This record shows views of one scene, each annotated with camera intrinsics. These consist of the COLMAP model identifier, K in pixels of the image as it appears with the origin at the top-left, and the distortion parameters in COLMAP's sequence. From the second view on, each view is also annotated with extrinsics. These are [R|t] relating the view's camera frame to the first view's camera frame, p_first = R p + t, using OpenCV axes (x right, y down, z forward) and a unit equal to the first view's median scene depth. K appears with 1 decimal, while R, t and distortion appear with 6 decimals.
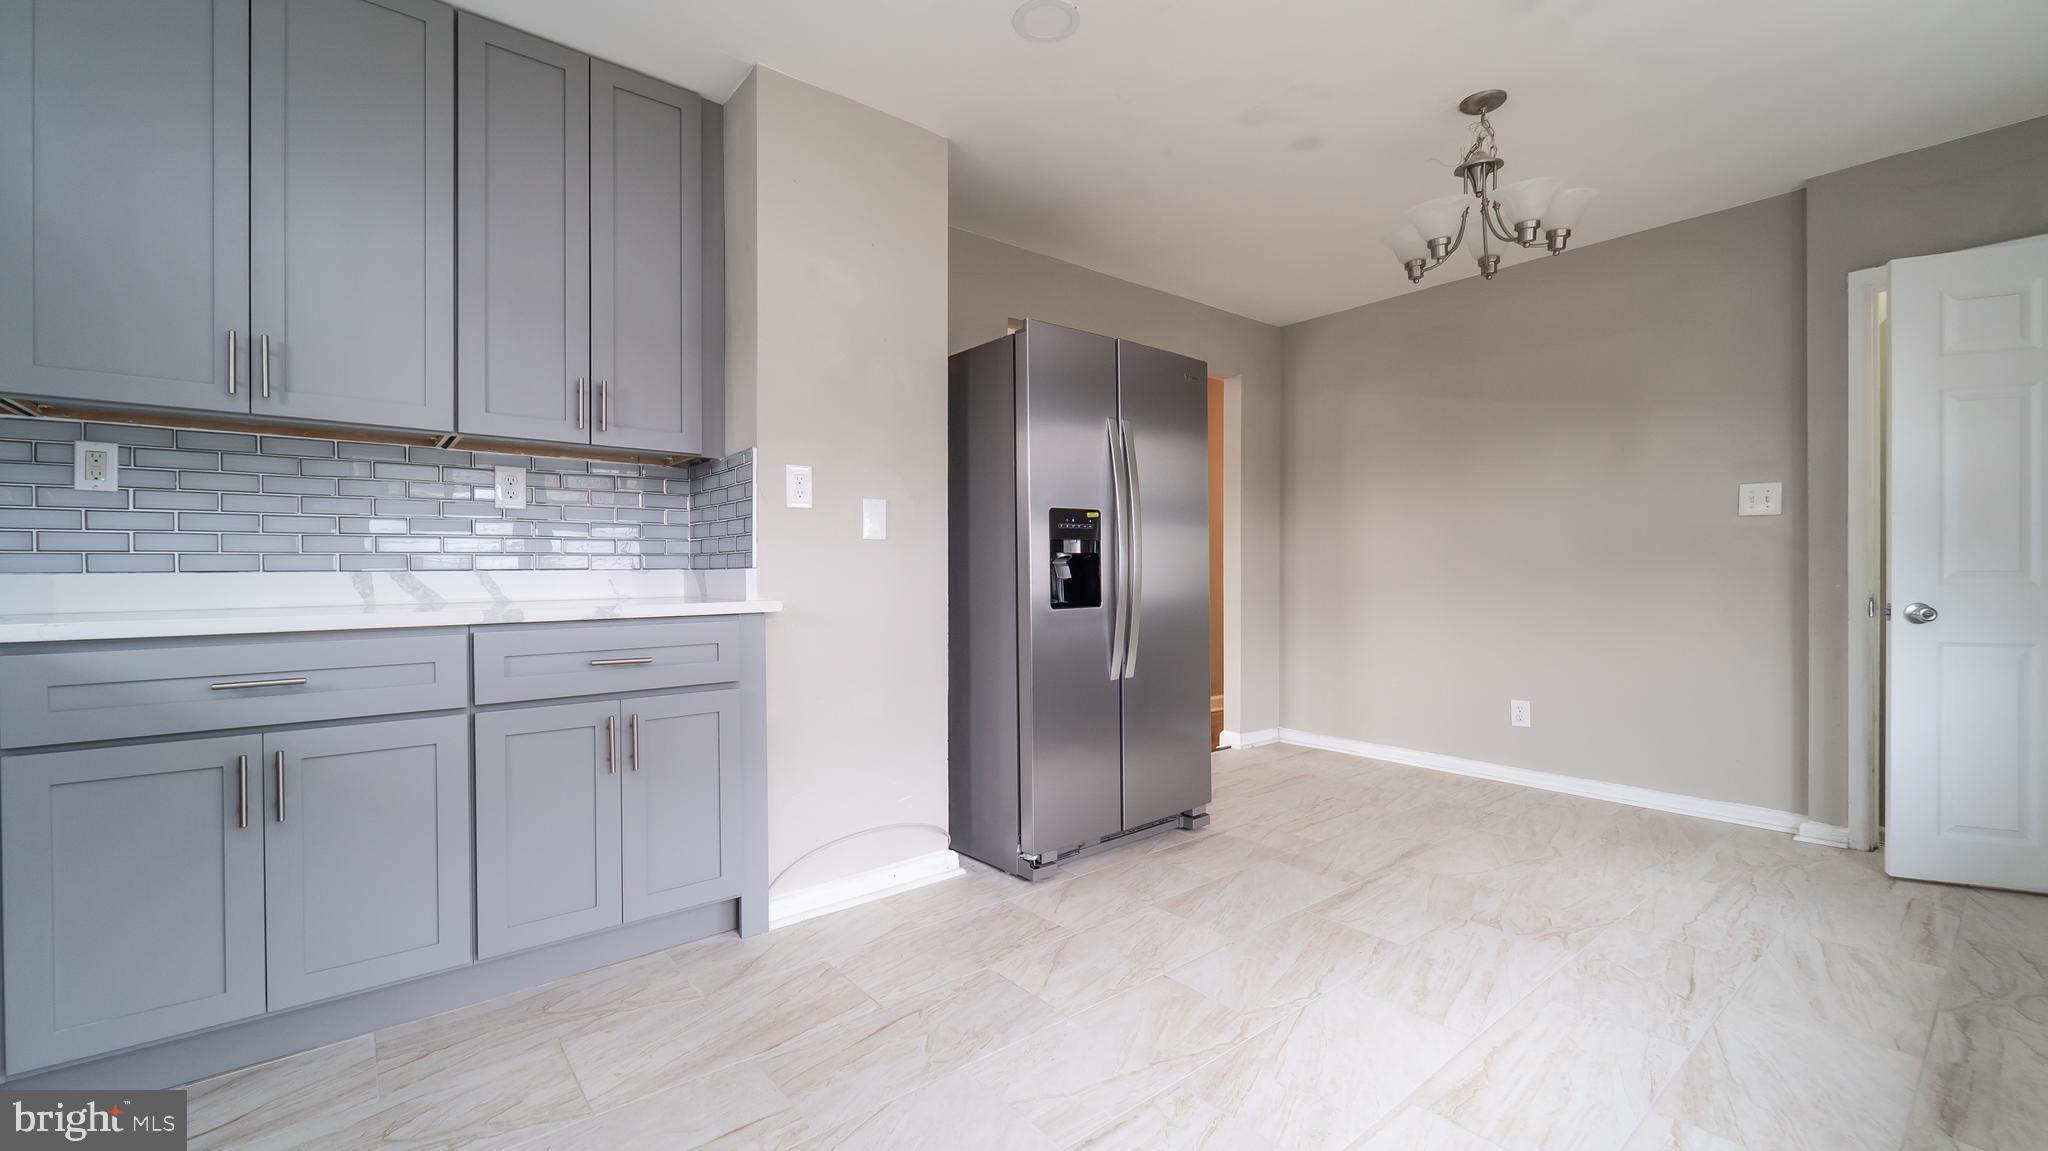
lens RADIAL K [[835.4, 0, 1012.9], [0, 835.4, 575.7], [0, 0, 1]] dist [0.000957, -0.000248]
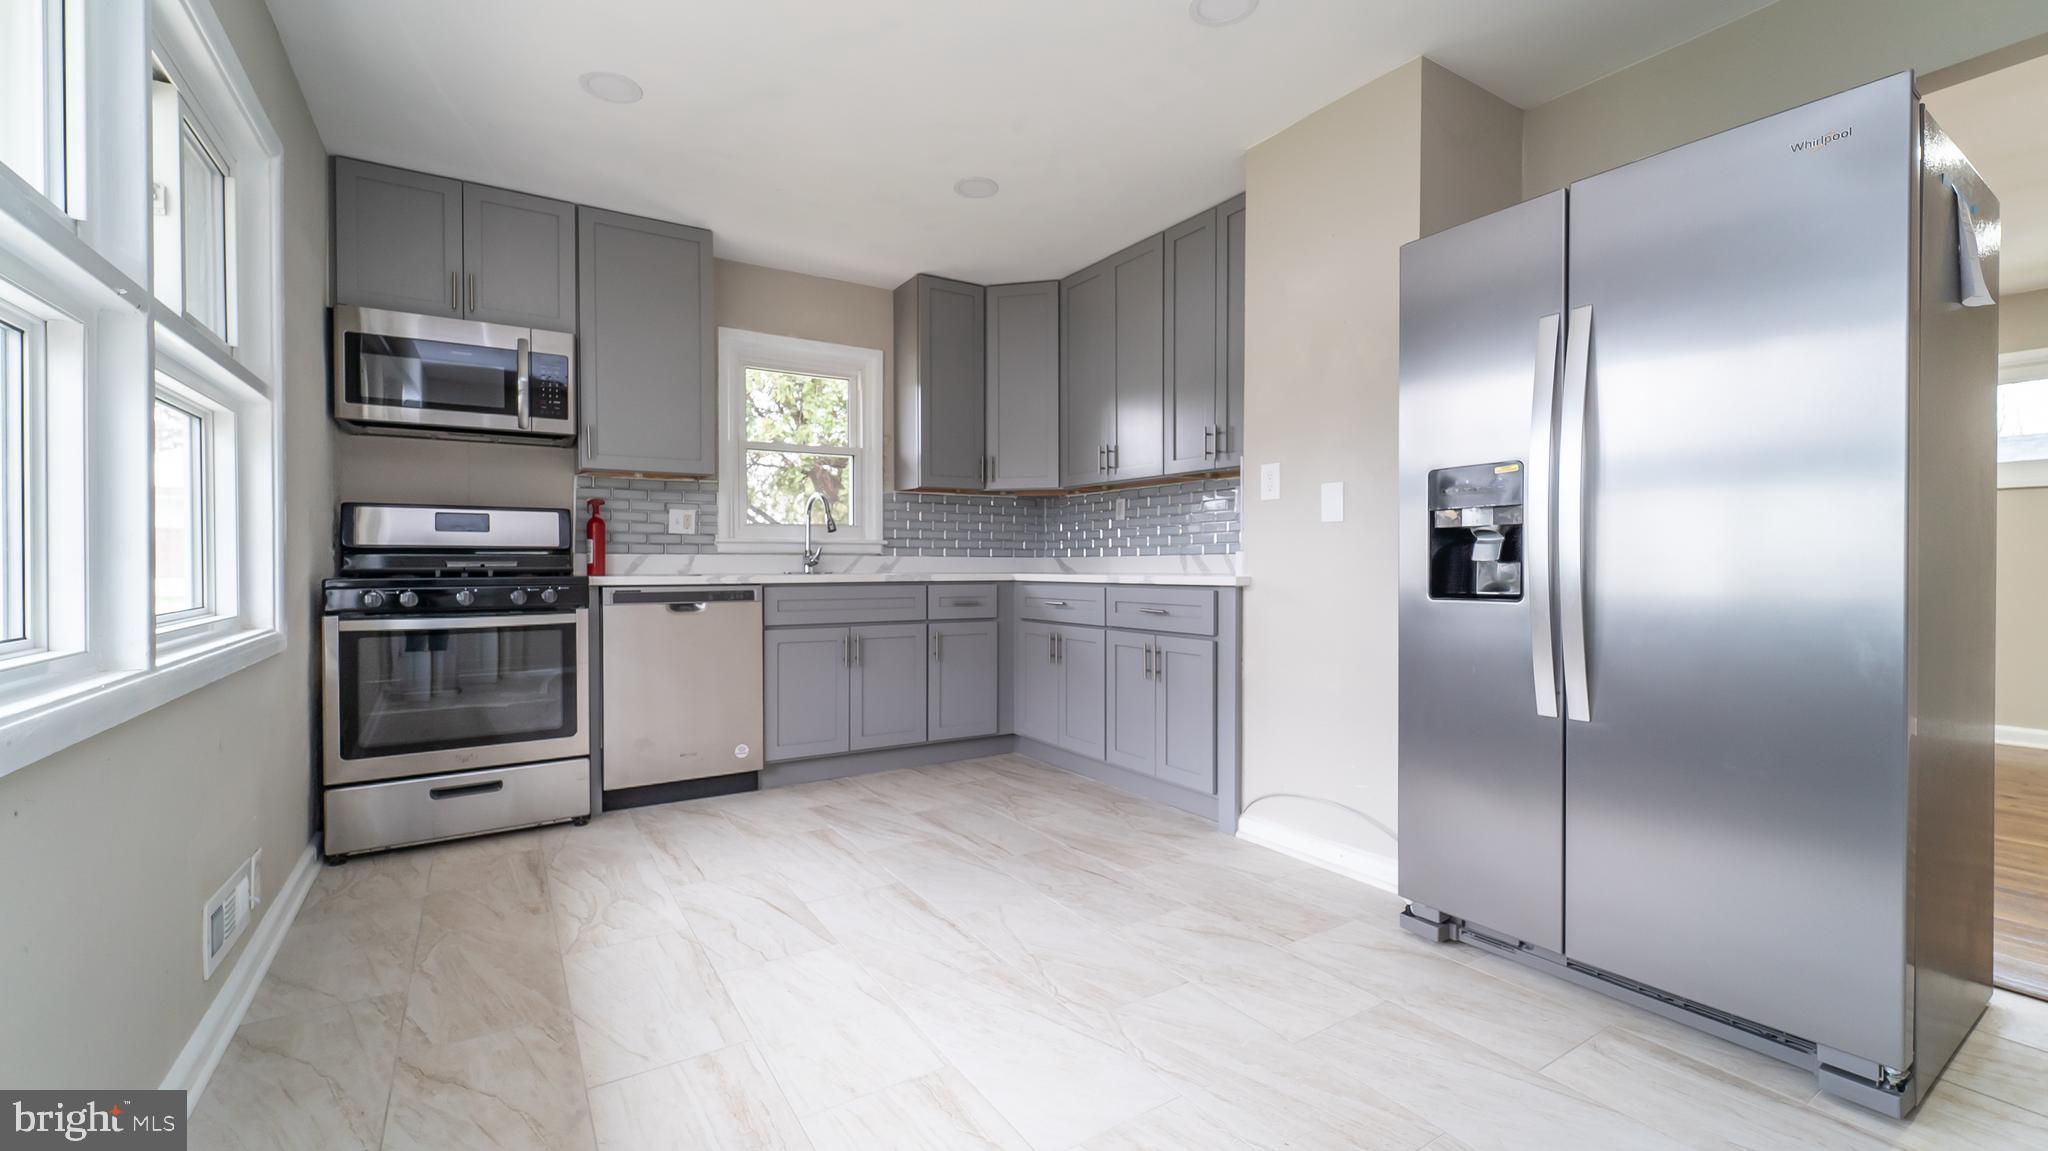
lens RADIAL K [[835.4, 0, 1012.9], [0, 835.4, 575.7], [0, 0, 1]] dist [0.000957, -0.000248]
pose [[-0.120860, 0.020093, -0.992466, 1.145584], [-0.000436, 0.999794, 0.020294, 0.003595], [0.992670, 0.002885, -0.120826, 0.933128]]
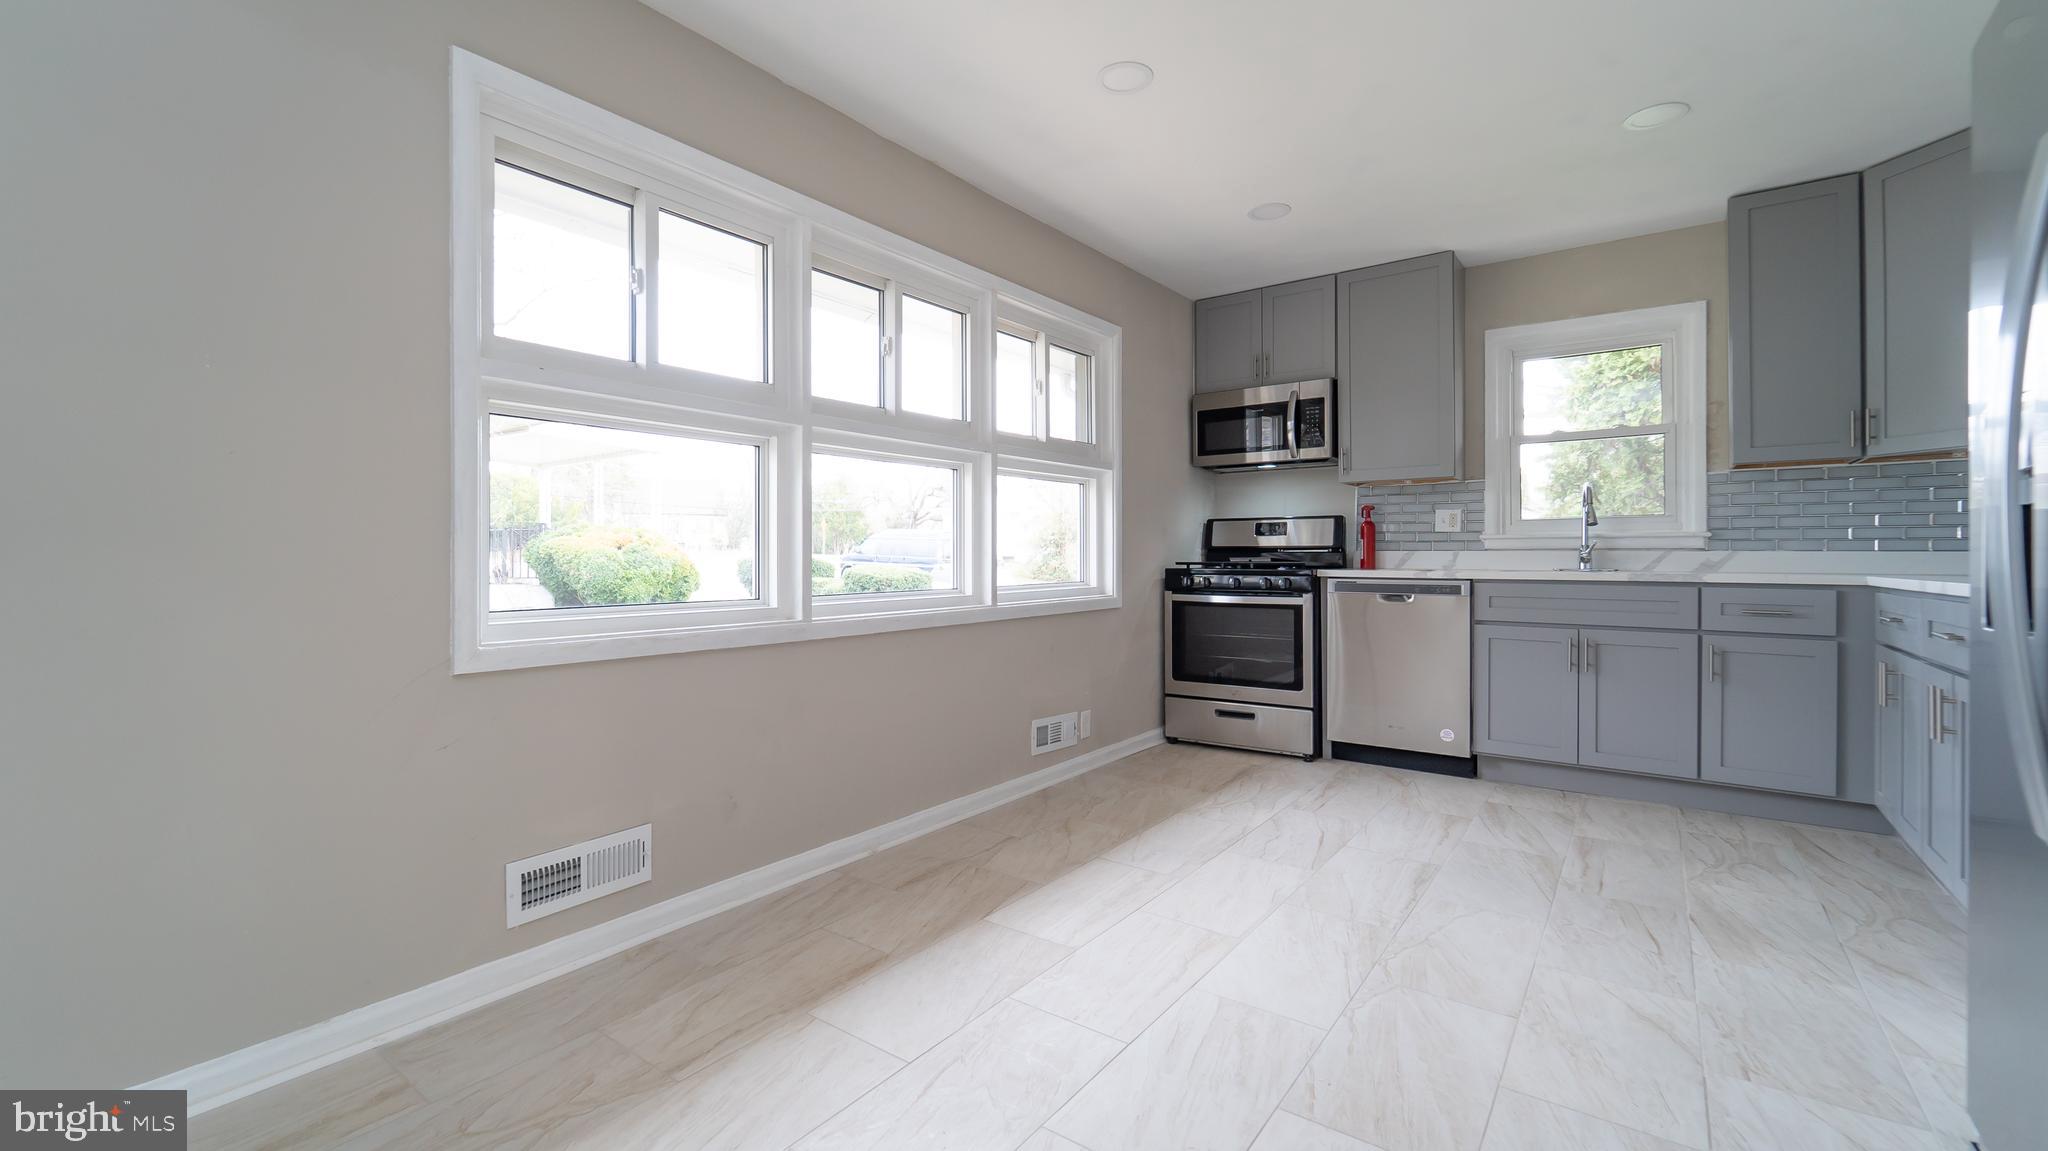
lens RADIAL K [[852.9, 0, 982.0], [0, 852.9, 556.2], [0, 0, 1]] dist [-0.001551, -0.000391]
pose [[-0.974603, 0.004847, -0.223889, 0.931624], [0.004114, 0.999985, 0.003737, -0.005653], [0.223903, 0.002721, -0.974608, 1.764662]]
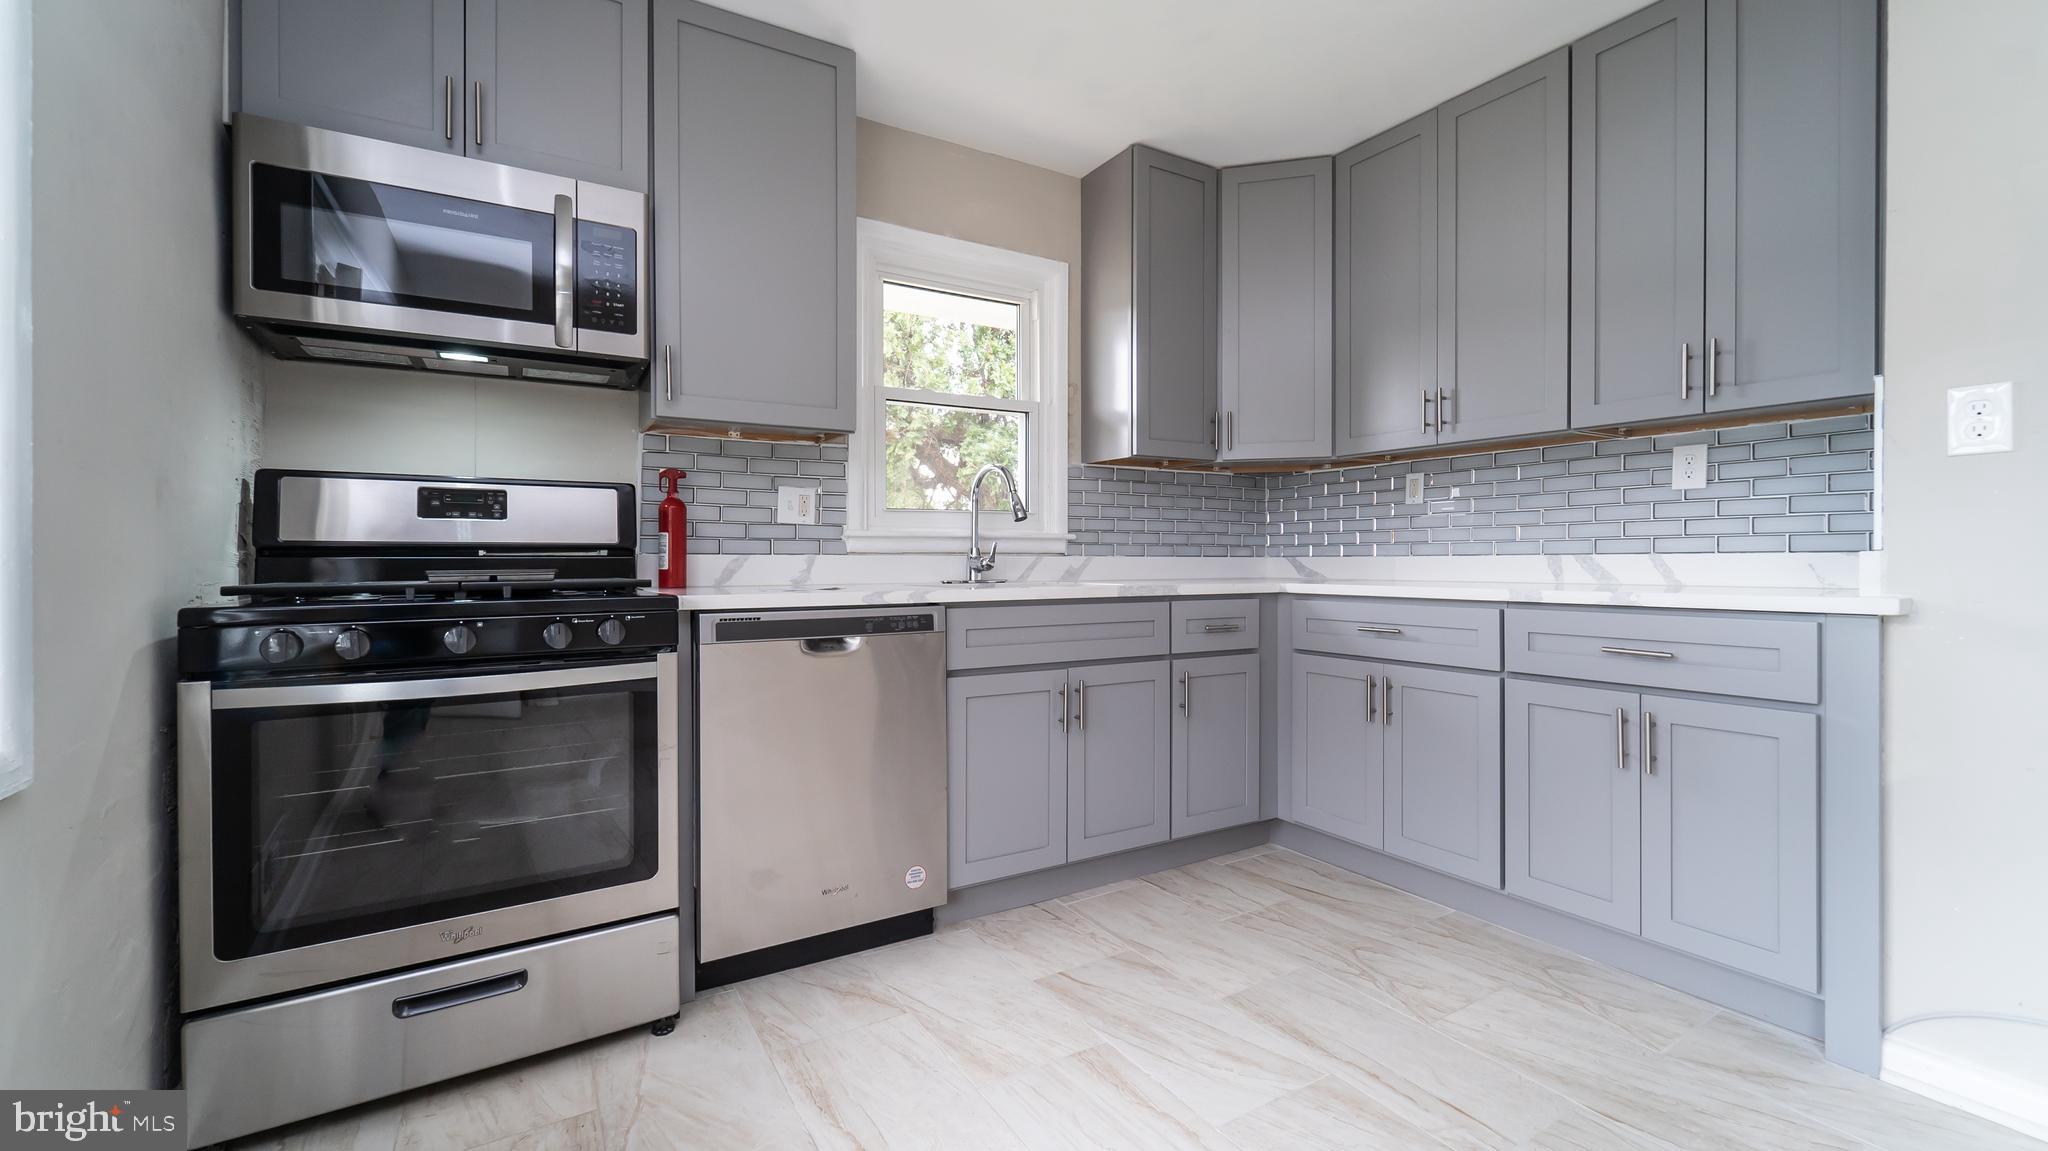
lens RADIAL K [[836.2, 0, 1025.5], [0, 836.2, 564.2], [0, 0, 1]] dist [-0.002781, -0.000234]
pose [[-0.129376, 0.012260, -0.991520, 0.539040], [0.000771, 0.999925, 0.012263, -0.007546], [0.991595, 0.000822, -0.129376, 0.449499]]
